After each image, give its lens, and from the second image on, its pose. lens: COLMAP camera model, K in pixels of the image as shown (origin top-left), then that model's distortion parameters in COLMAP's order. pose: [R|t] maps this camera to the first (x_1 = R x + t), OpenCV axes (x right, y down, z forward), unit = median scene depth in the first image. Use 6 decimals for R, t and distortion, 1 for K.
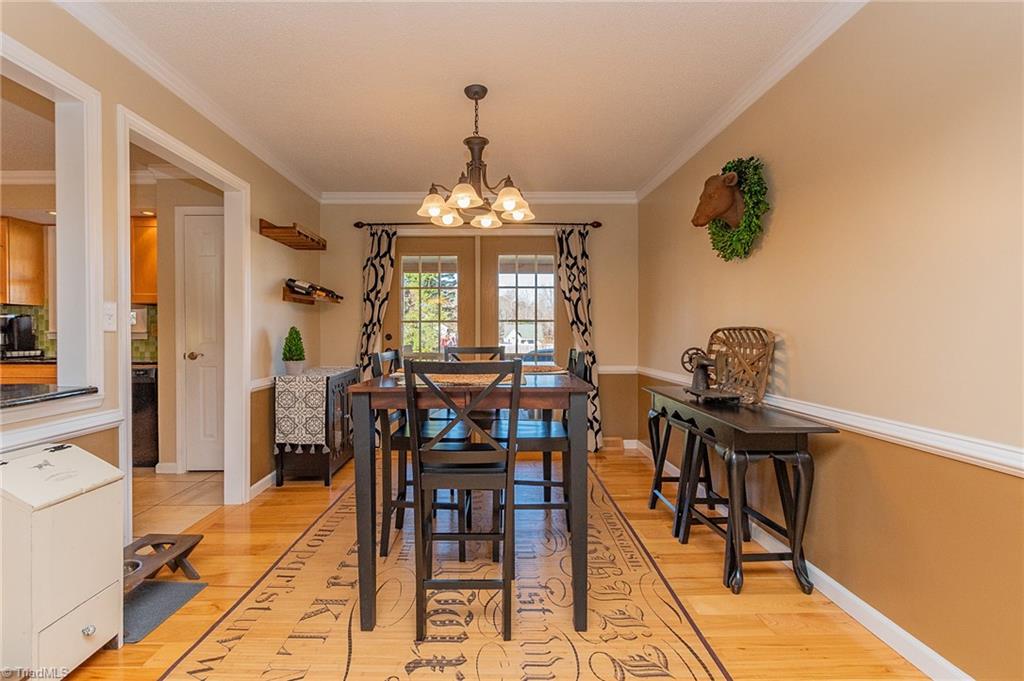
lens RADIAL K [[454.3, 0, 502.0], [0, 454.3, 340.7], [0, 0, 1]] dist [0.004081, -0.002792]
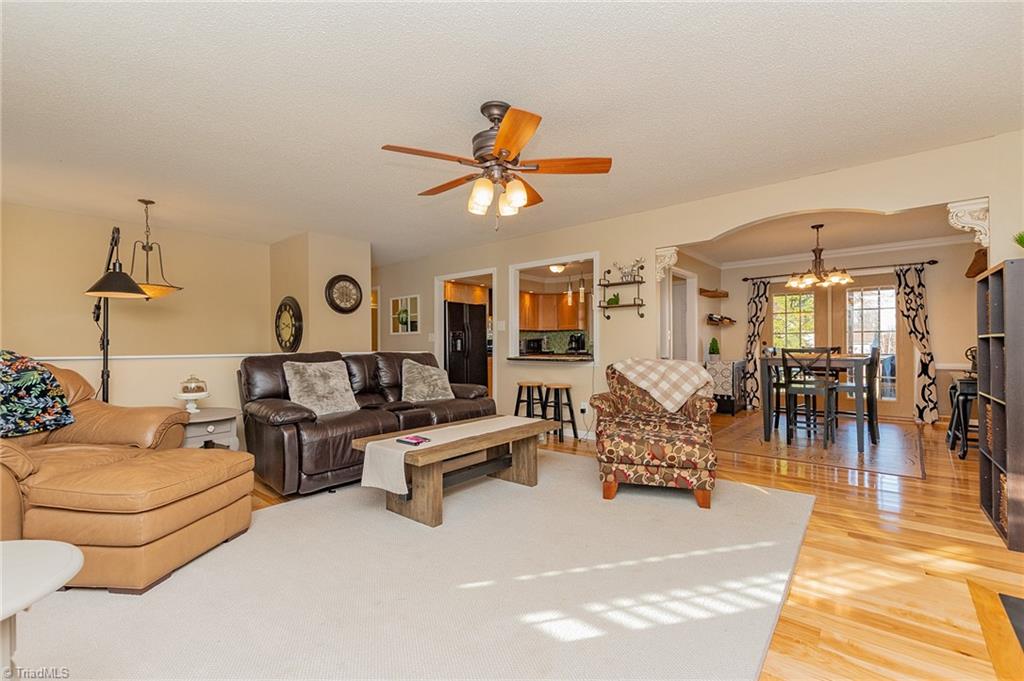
lens RADIAL K [[454.3, 0, 495.0], [0, 454.3, 342.5], [0, 0, 1]] dist [0.004081, -0.002792]
pose [[0.736549, -0.006015, -0.676357, 0.161425], [-0.009027, 0.999784, -0.018722, 0.030963], [0.676324, 0.019895, 0.736336, -0.951667]]
